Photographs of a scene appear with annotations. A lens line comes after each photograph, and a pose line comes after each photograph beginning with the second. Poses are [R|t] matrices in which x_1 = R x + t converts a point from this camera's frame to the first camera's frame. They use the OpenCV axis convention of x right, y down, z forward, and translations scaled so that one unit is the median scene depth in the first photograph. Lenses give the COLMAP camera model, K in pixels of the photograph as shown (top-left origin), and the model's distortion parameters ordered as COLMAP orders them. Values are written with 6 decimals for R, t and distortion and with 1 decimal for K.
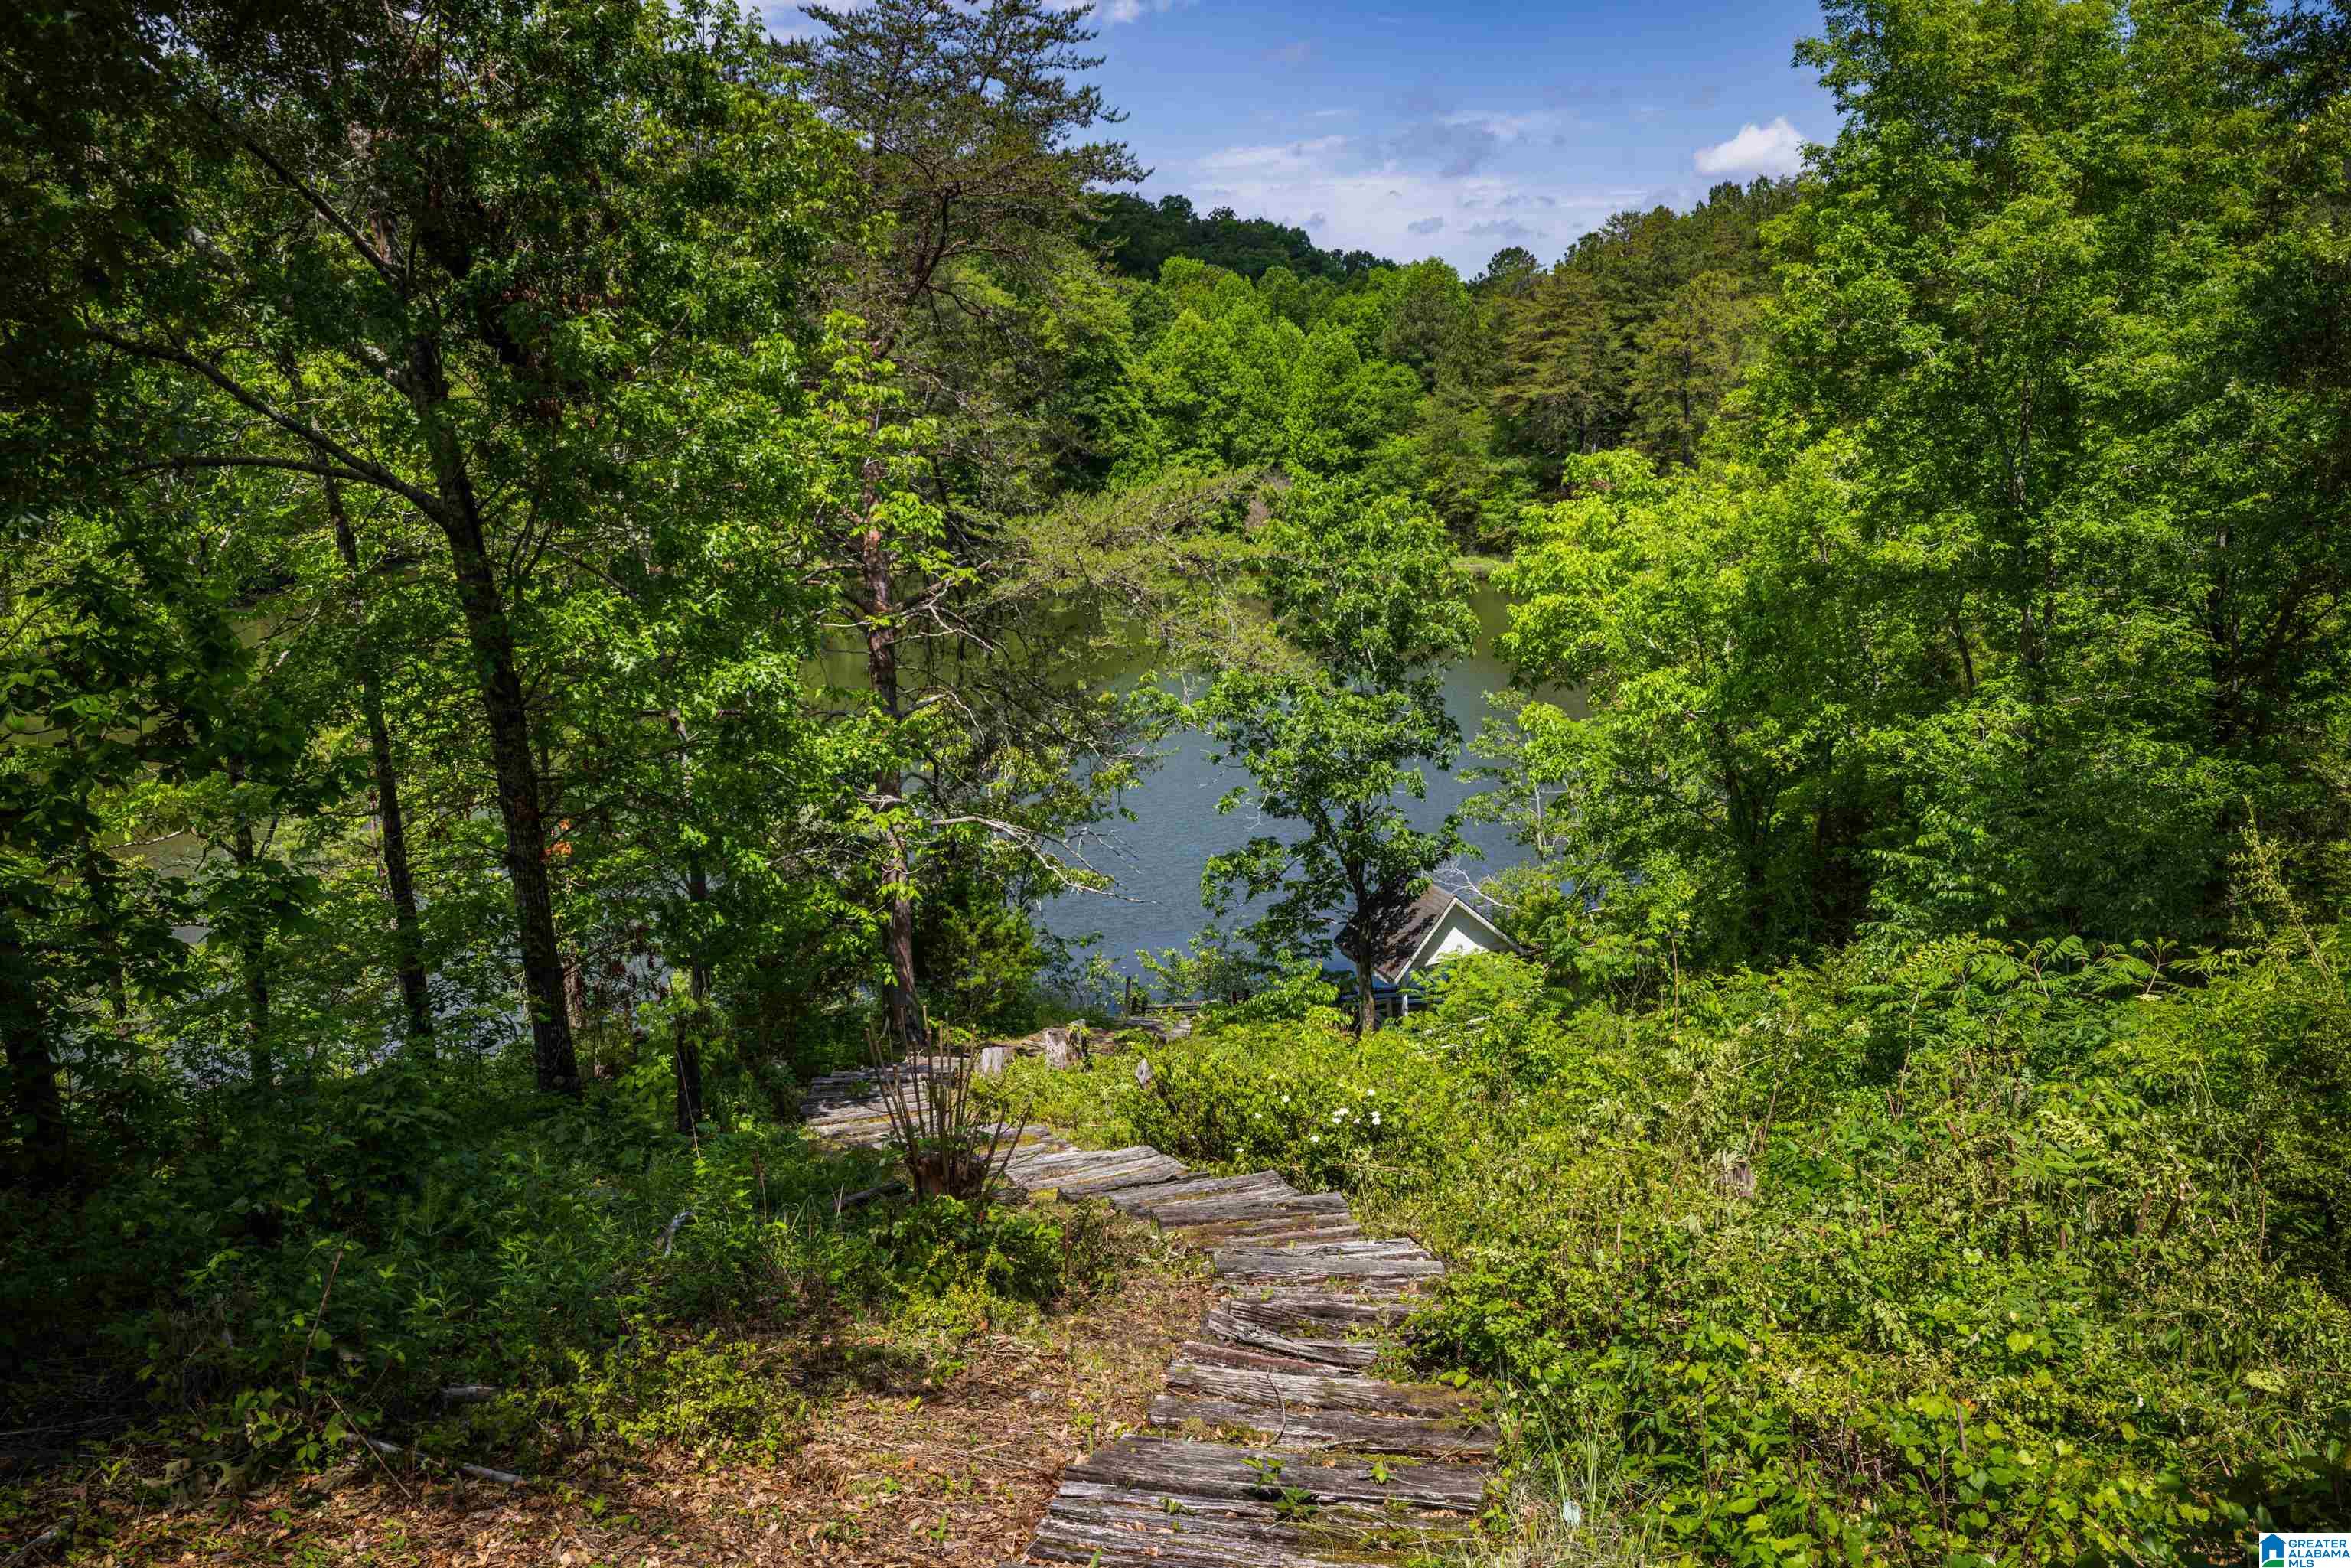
lens RADIAL K [[1491.0, 0, 1175.8], [0, 1491.0, 826.5], [0, 0, 1]] dist [-0.005678, 0.000338]
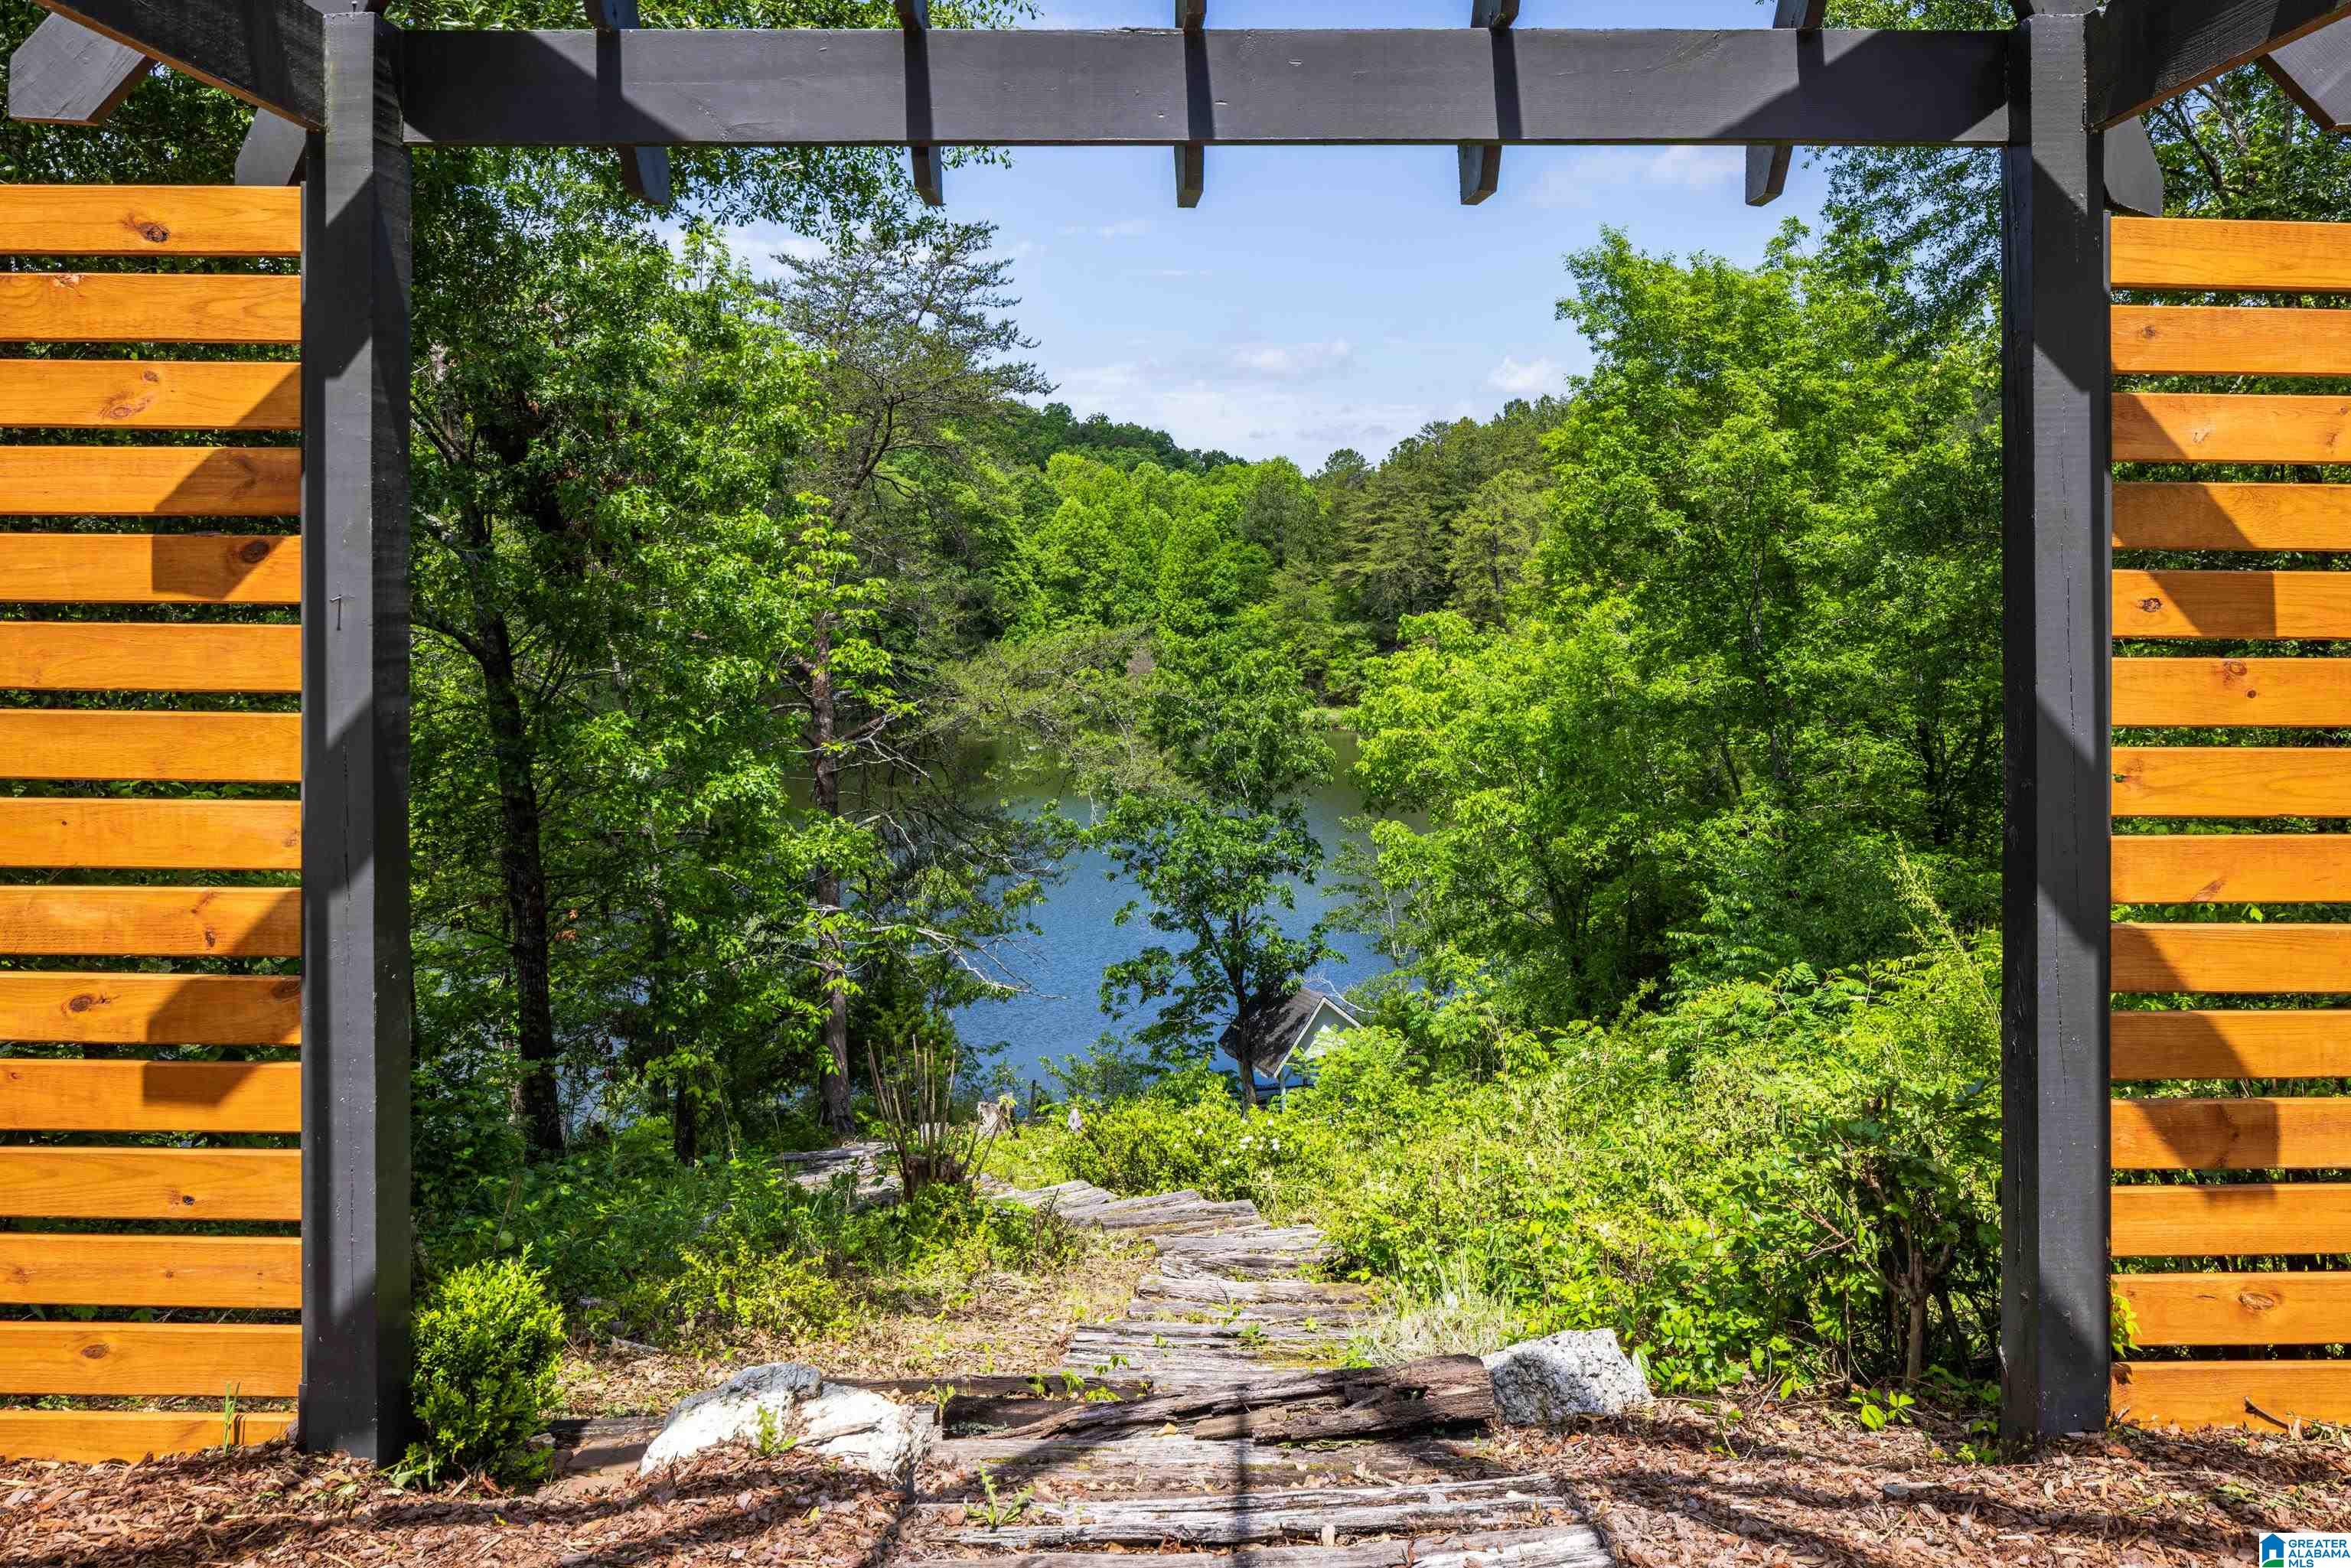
lens RADIAL K [[1627.5, 0, 1175.5], [0, 1627.5, 784.0], [0, 0, 1]] dist [0.000781, -0.000884]
pose [[0.993070, -0.011757, 0.116938, -0.079408], [0.031011, 0.985935, -0.164224, 0.104319], [-0.113363, 0.166712, 0.979467, -0.264245]]
